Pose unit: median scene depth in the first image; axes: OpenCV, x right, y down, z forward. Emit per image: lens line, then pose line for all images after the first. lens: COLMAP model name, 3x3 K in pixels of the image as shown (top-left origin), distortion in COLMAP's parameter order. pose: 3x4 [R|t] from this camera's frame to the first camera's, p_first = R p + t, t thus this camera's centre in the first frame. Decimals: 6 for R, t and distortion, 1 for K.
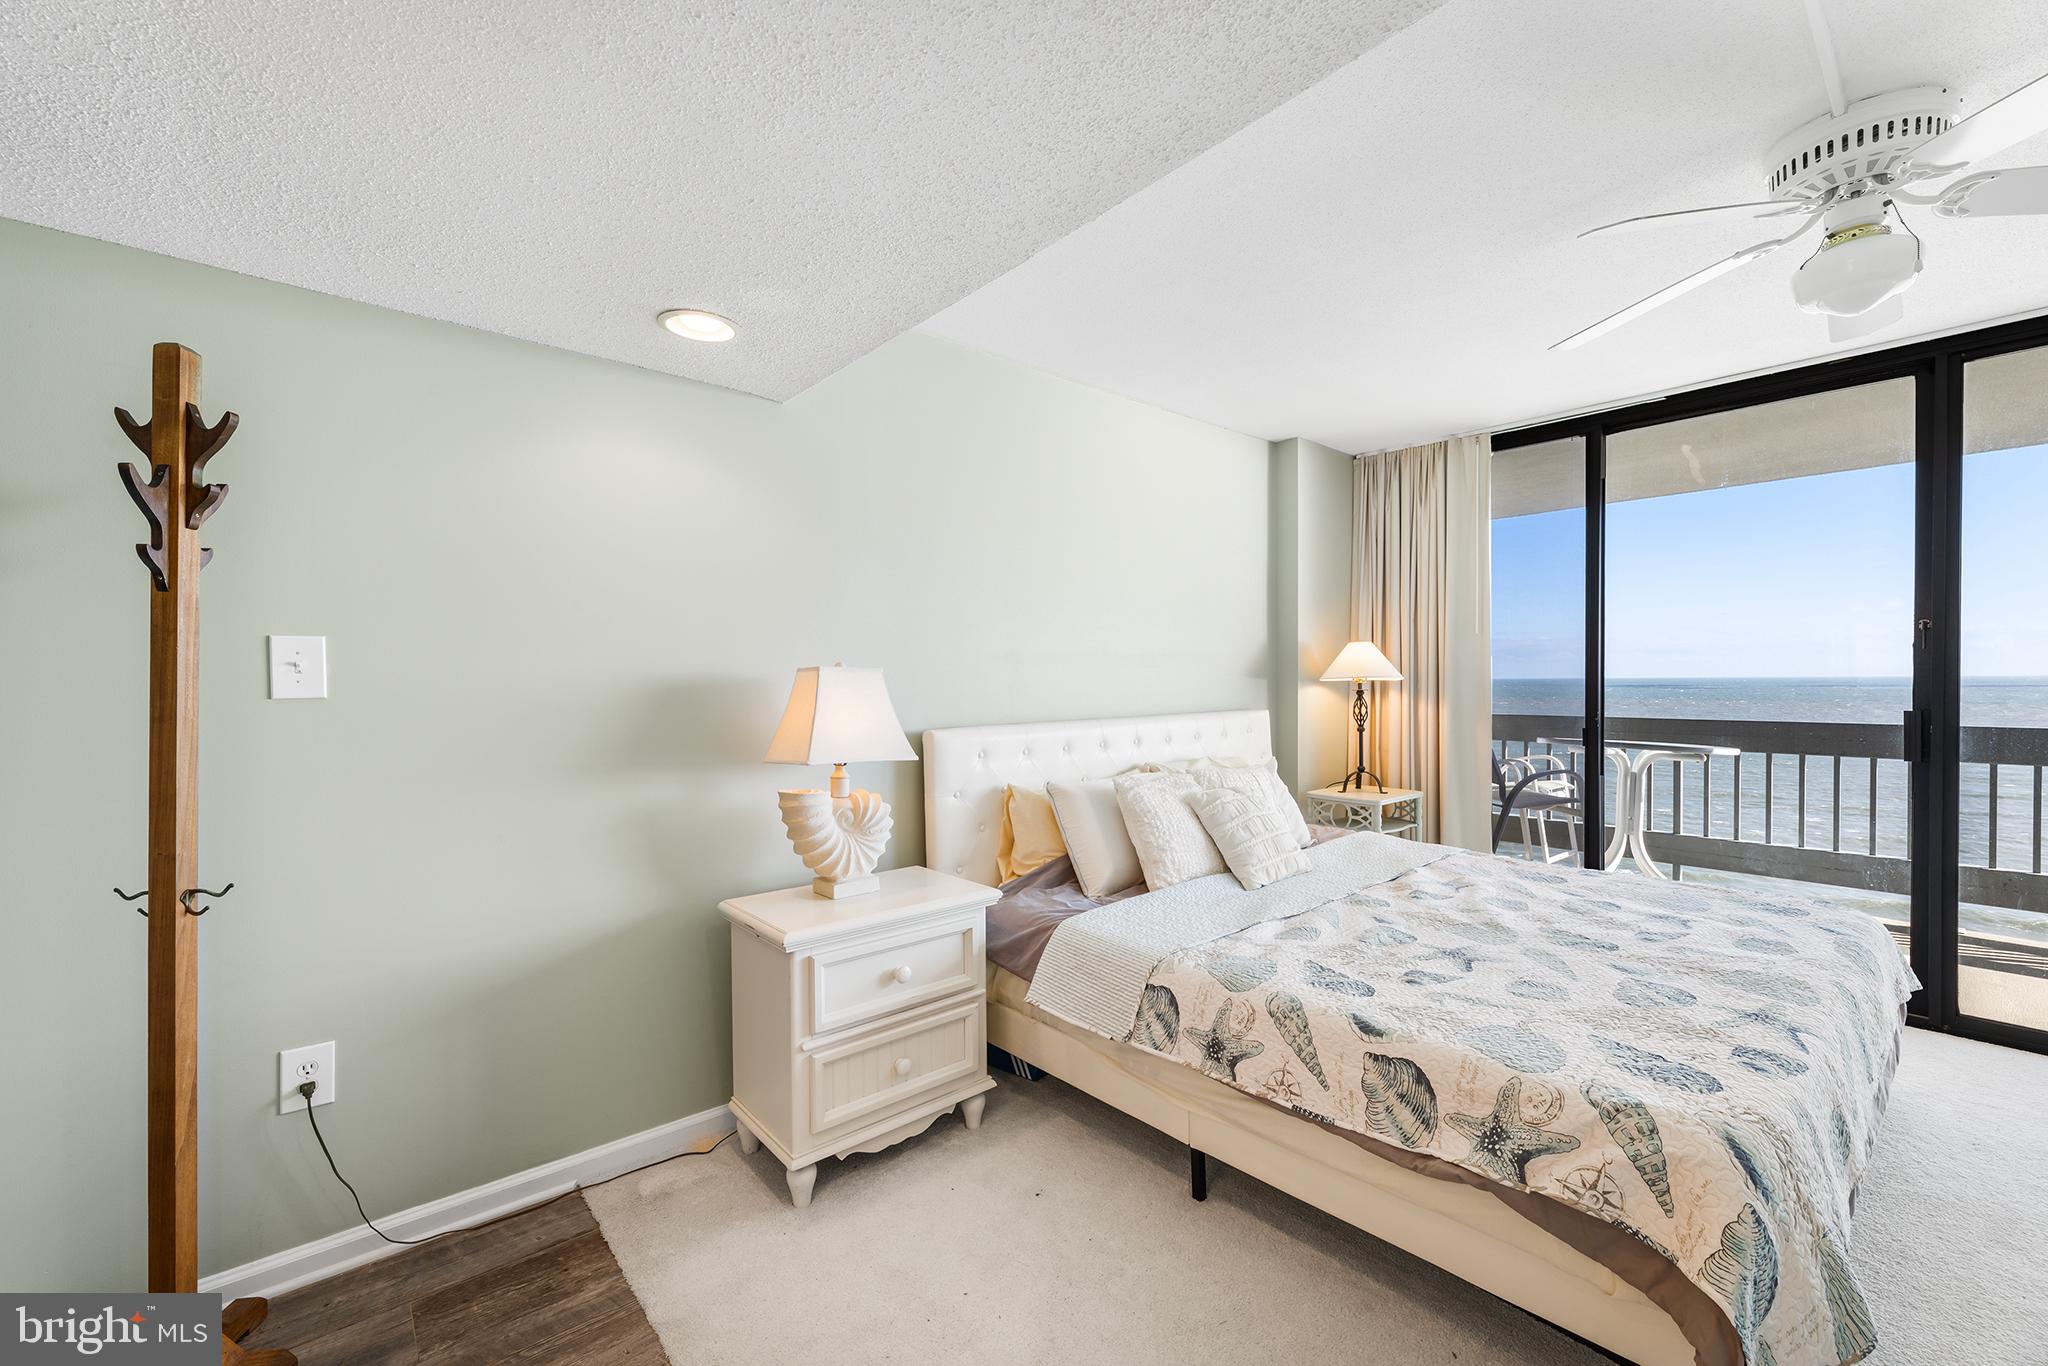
lens RADIAL K [[837.8, 0, 1030.8], [0, 837.8, 690.5], [0, 0, 1]] dist [-0.001381, -0.000076]
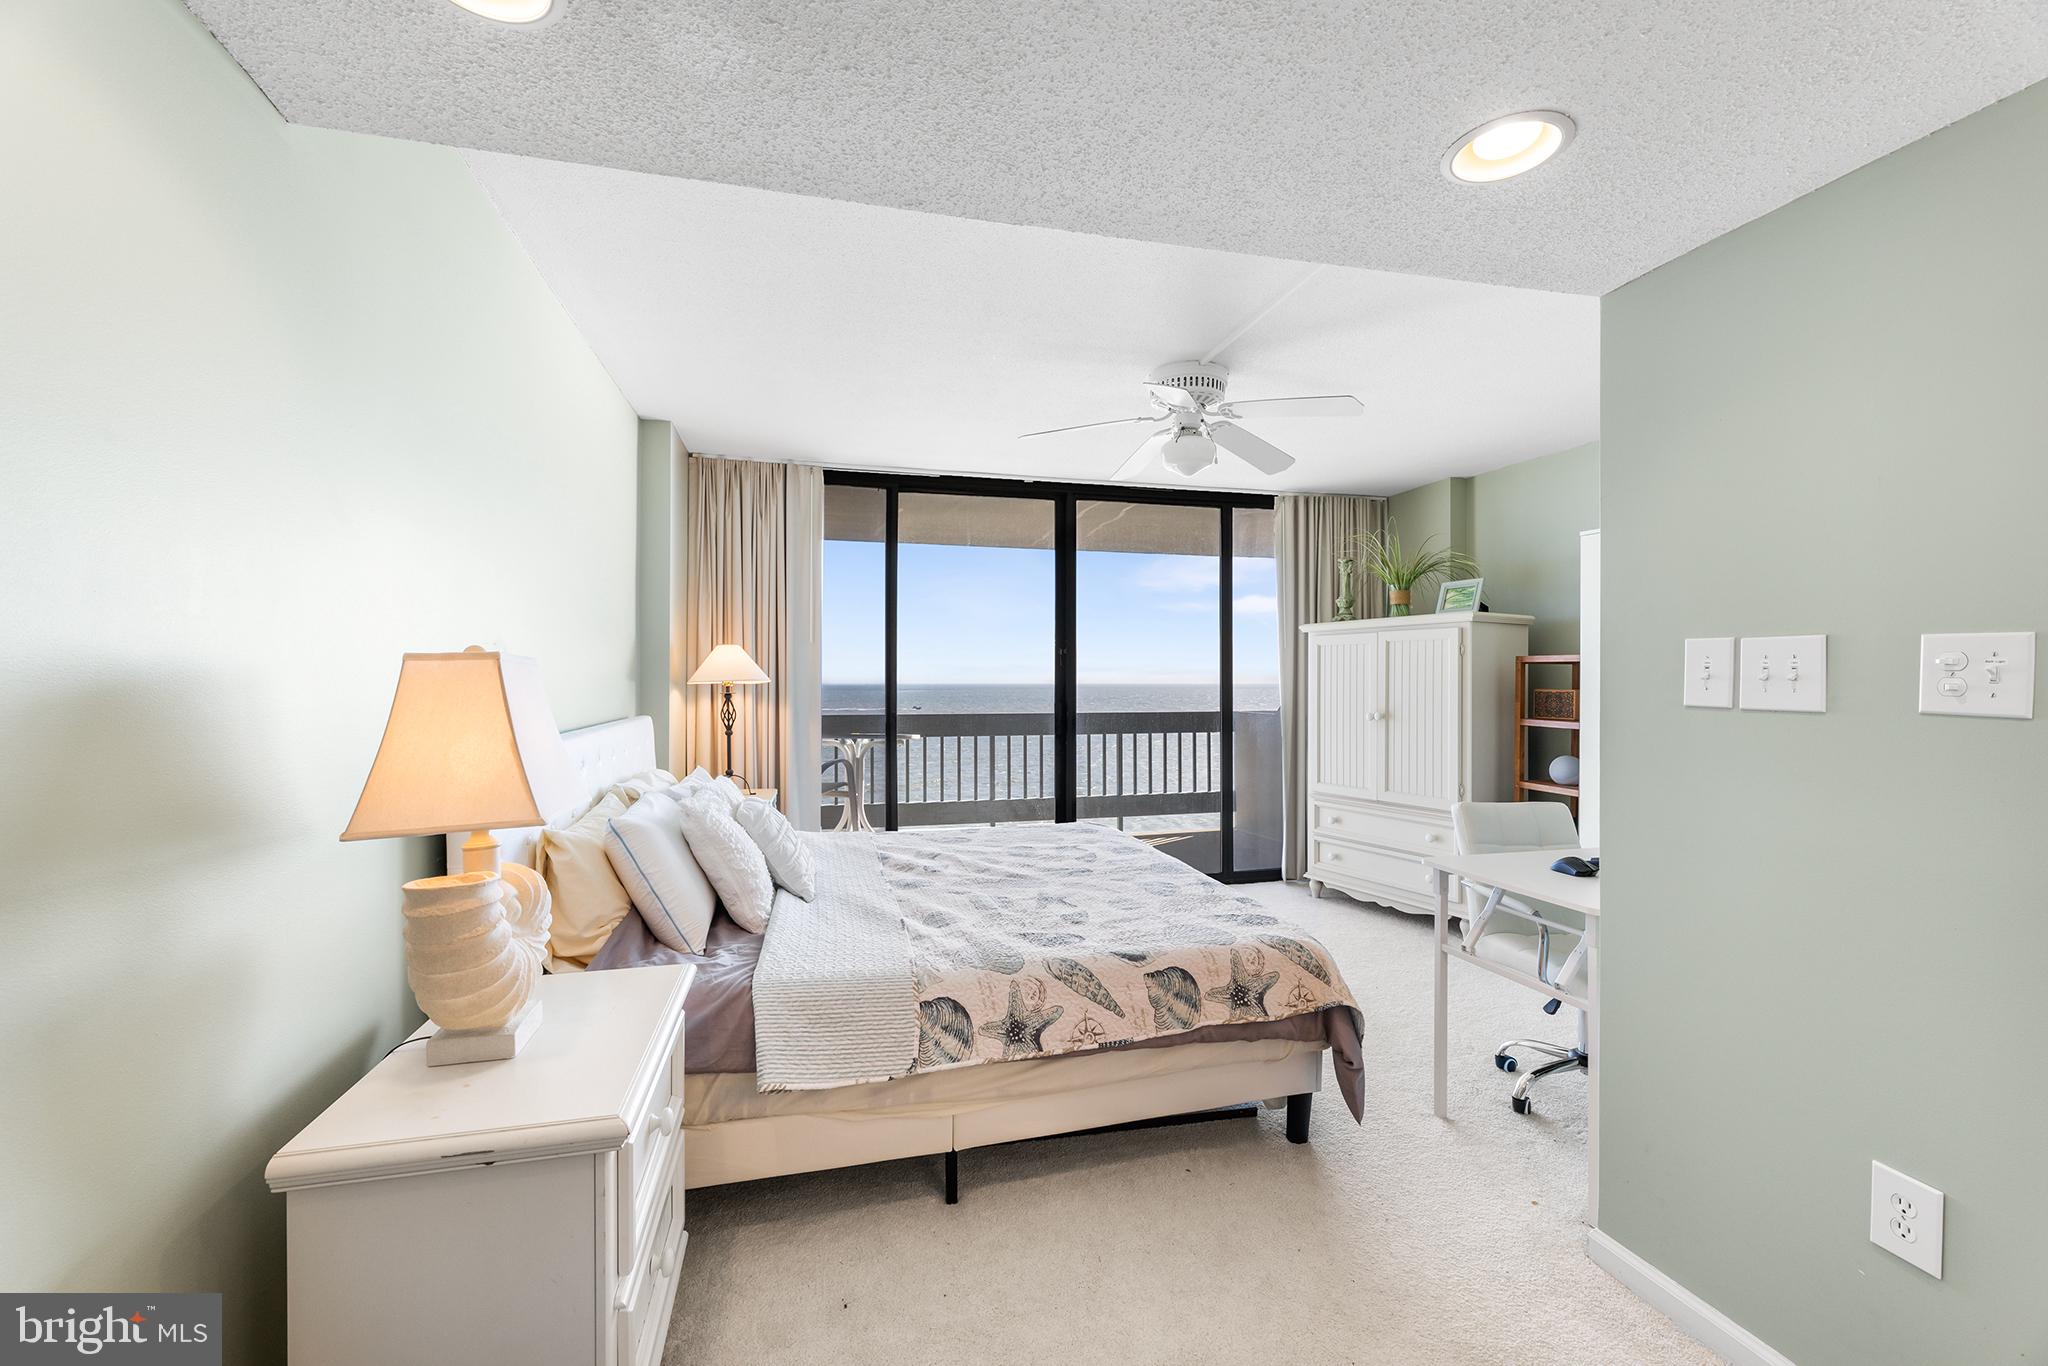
lens RADIAL K [[837.8, 0, 1031.8], [0, 837.8, 678.8], [0, 0, 1]] dist [-0.001381, -0.000076]
pose [[0.441737, 0.012025, 0.897064, -0.663571], [0.006697, 0.999838, -0.016700, 0.001693], [-0.897120, 0.013385, 0.441585, 0.470066]]
